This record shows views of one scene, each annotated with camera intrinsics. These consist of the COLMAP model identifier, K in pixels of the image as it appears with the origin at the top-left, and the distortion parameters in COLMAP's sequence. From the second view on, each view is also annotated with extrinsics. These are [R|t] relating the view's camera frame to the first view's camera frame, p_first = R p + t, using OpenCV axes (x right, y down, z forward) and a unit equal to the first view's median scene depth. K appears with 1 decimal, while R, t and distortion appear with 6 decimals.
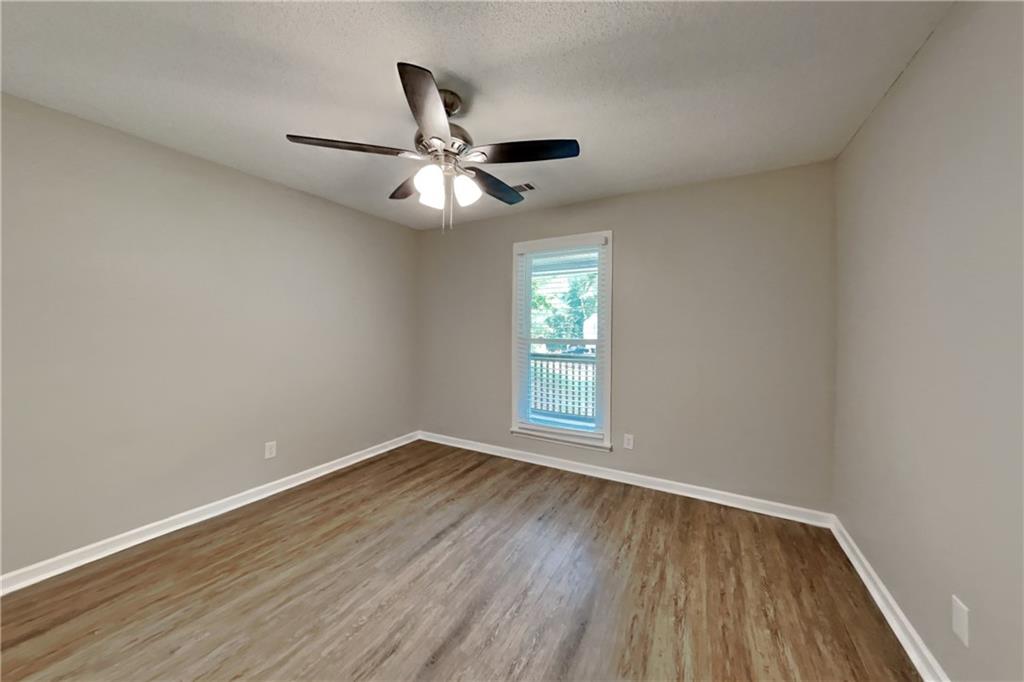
lens RADIAL K [[469.3, 0, 508.2], [0, 469.3, 332.1], [0, 0, 1]] dist [0.000198, 0.000092]
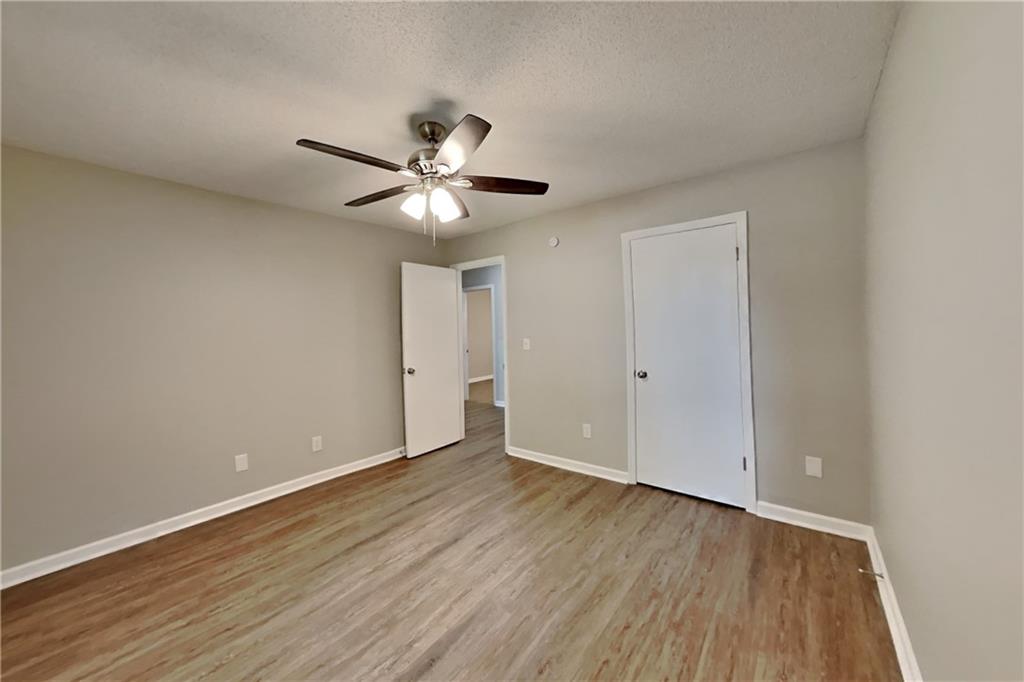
lens RADIAL K [[469.3, 0, 508.2], [0, 469.3, 332.1], [0, 0, 1]] dist [0.000198, 0.000092]
pose [[-0.992750, 0.013185, 0.119474, -0.419292], [0.014860, 0.999803, 0.013140, -0.043162], [-0.119277, 0.014821, -0.992750, 1.995469]]
